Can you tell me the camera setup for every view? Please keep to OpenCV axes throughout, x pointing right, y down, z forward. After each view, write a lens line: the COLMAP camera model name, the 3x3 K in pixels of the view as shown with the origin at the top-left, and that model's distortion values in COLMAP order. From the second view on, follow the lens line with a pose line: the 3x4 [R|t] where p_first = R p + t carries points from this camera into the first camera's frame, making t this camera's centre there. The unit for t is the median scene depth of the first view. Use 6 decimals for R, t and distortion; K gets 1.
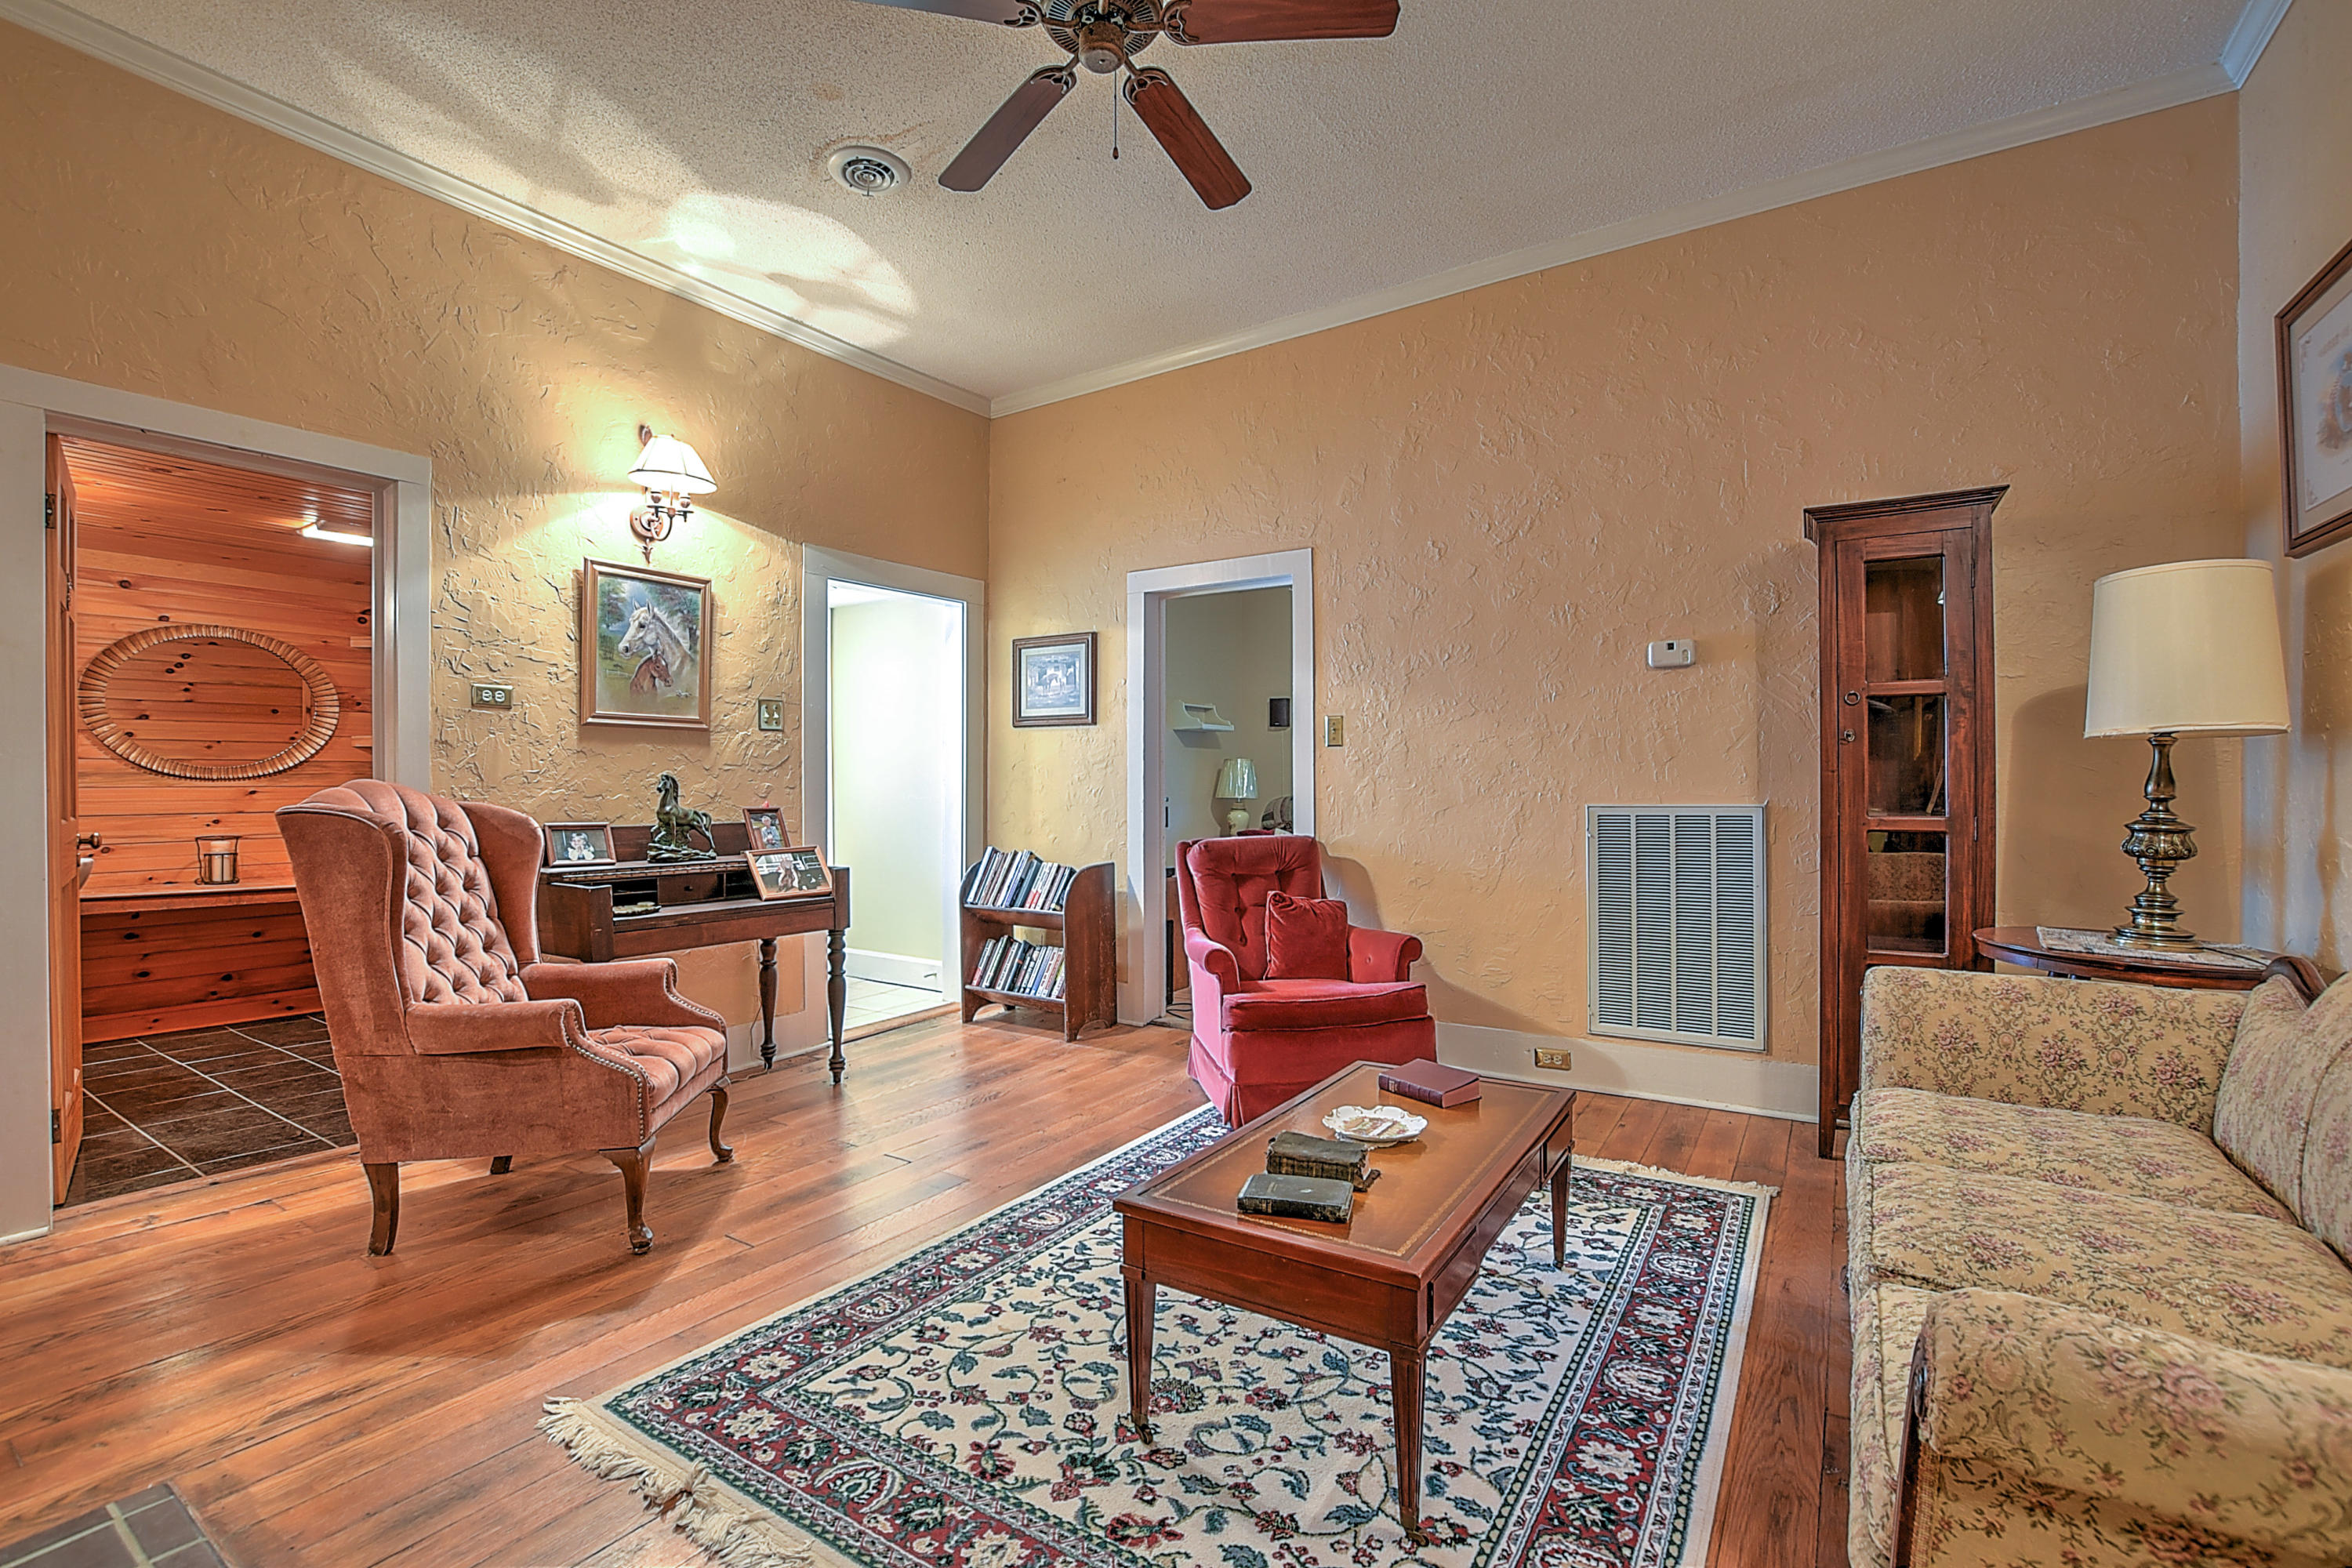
lens RADIAL K [[1035.2, 0, 1166.0], [0, 1035.2, 789.6], [0, 0, 1]] dist [-0.039092, 0.007268]
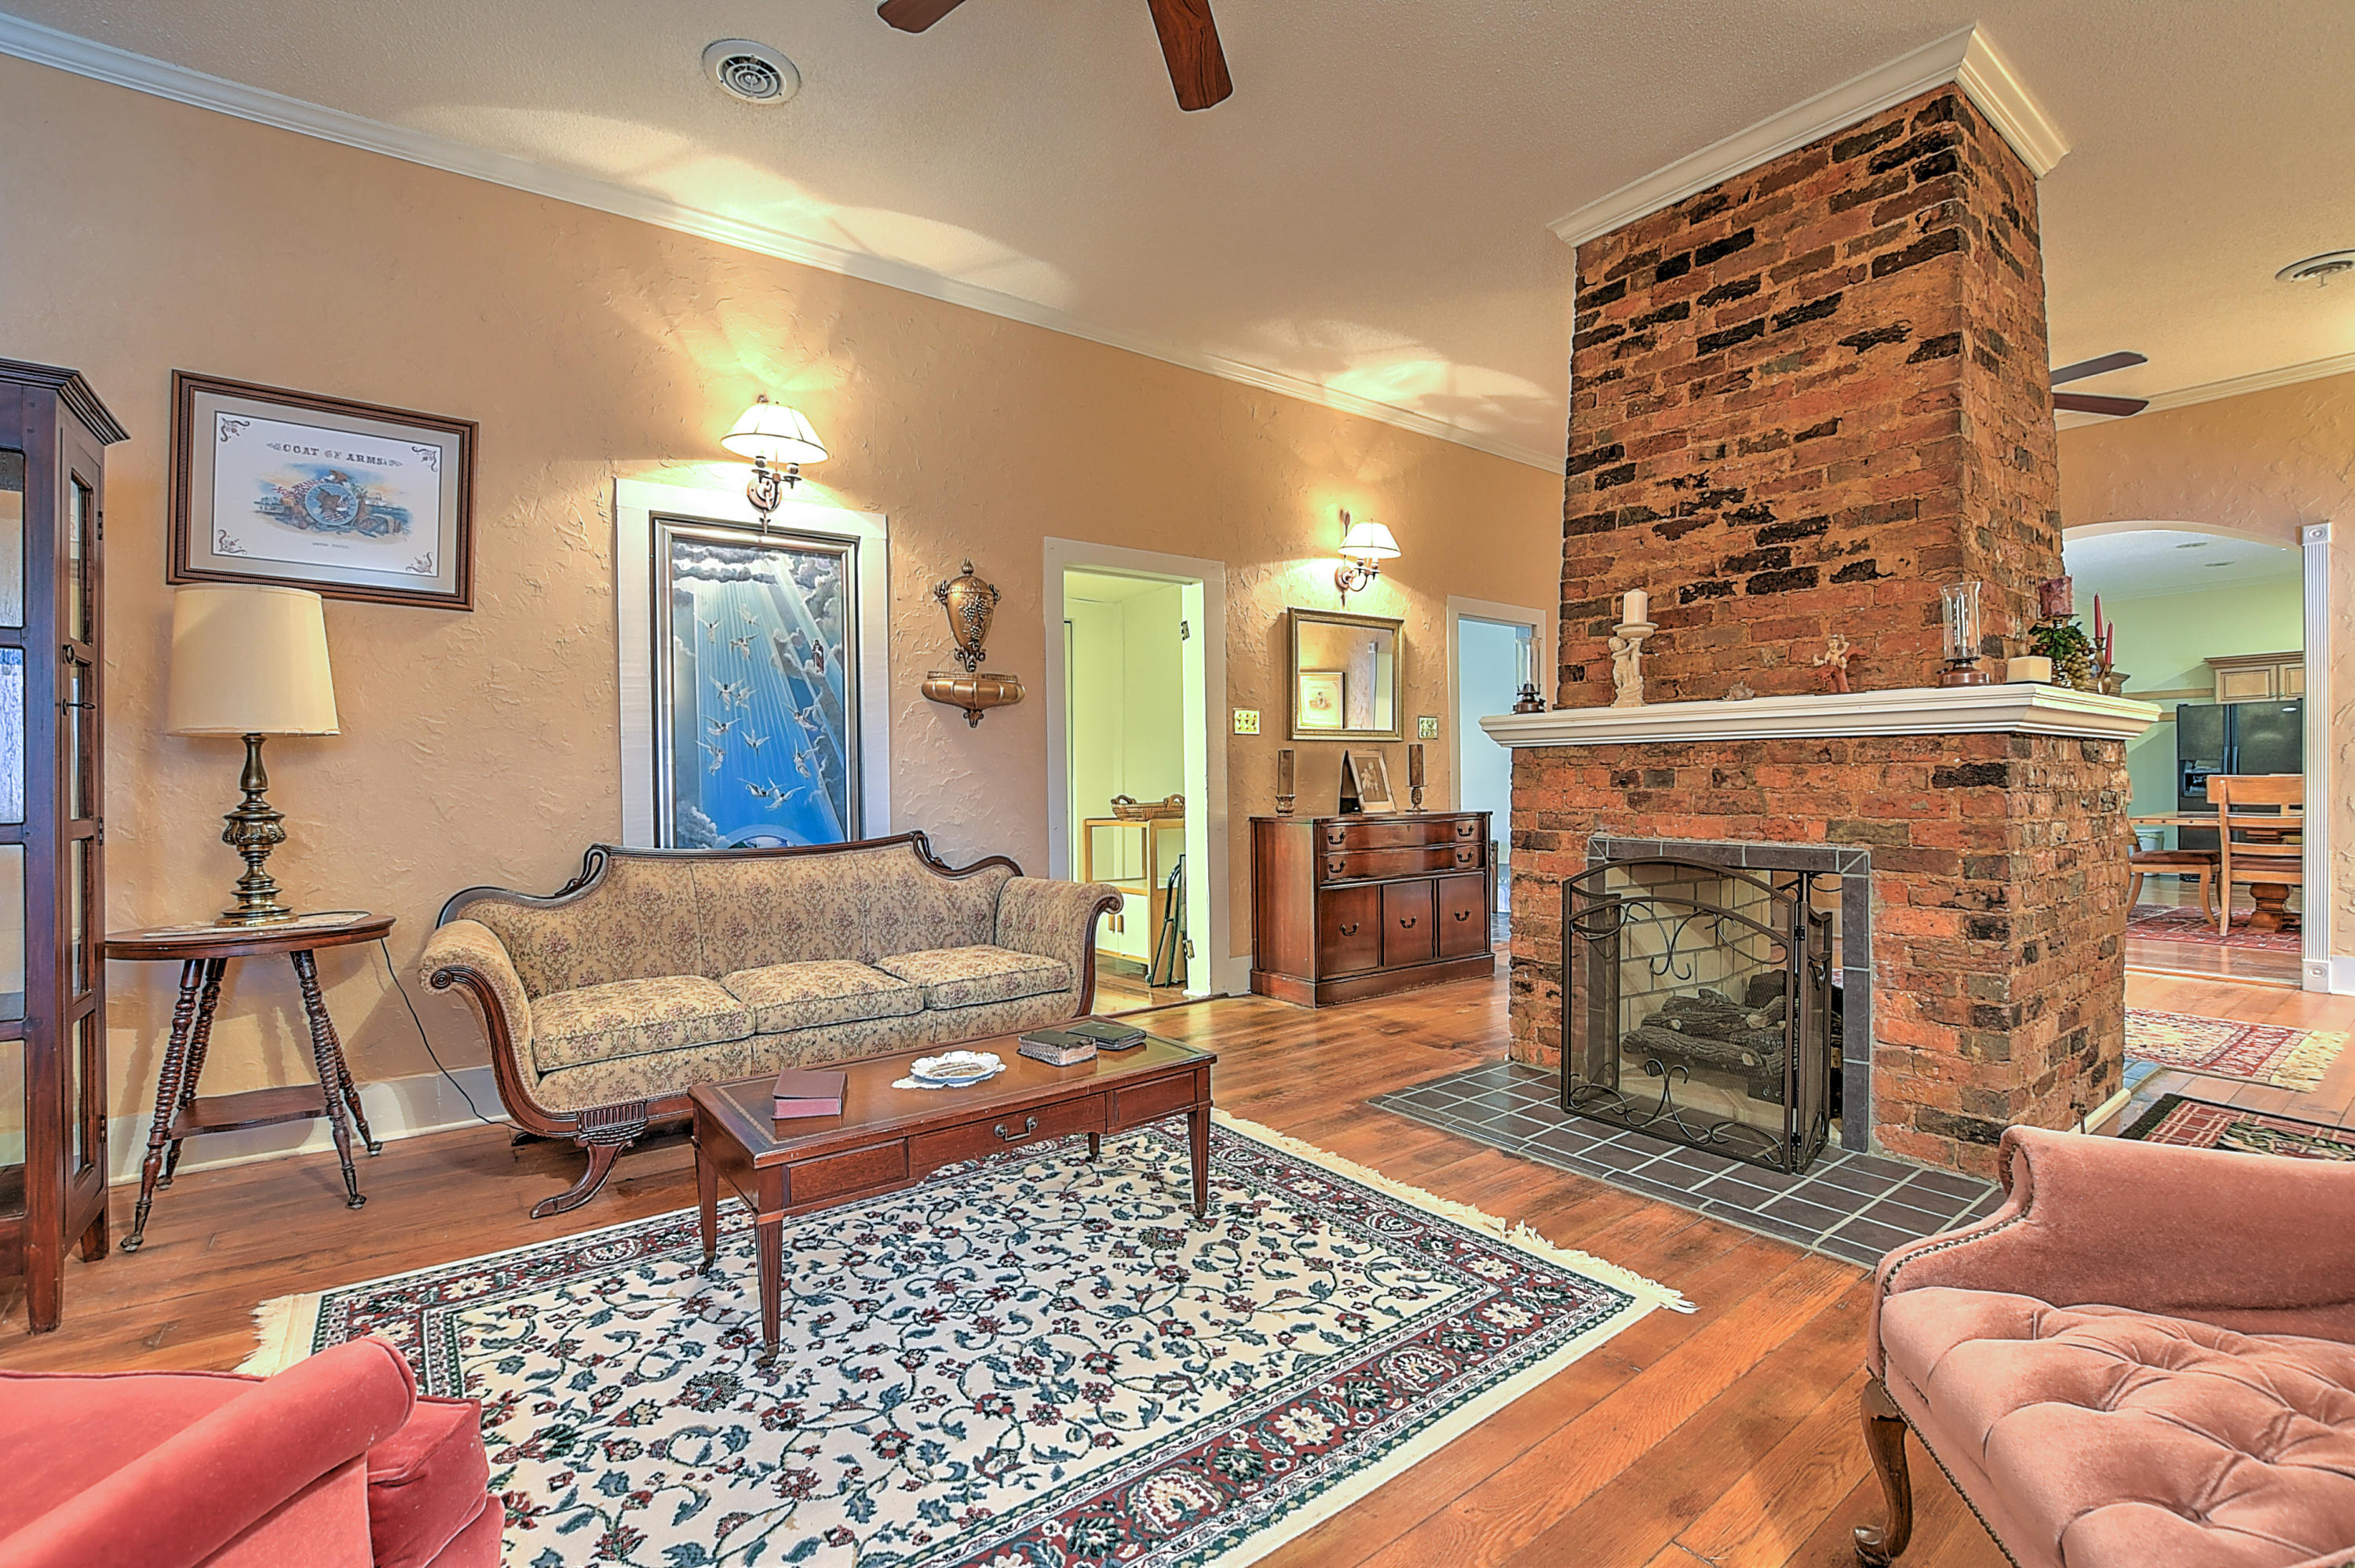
lens RADIAL K [[1036.3, 0, 1167.5], [0, 1036.3, 789.6], [0, 0, 1]] dist [-0.039092, 0.007268]
pose [[-0.936764, 0.010840, 0.349793, -0.426902], [0.016420, 0.999781, 0.012991, 0.011117], [-0.349576, 0.017913, -0.936737, 2.044951]]
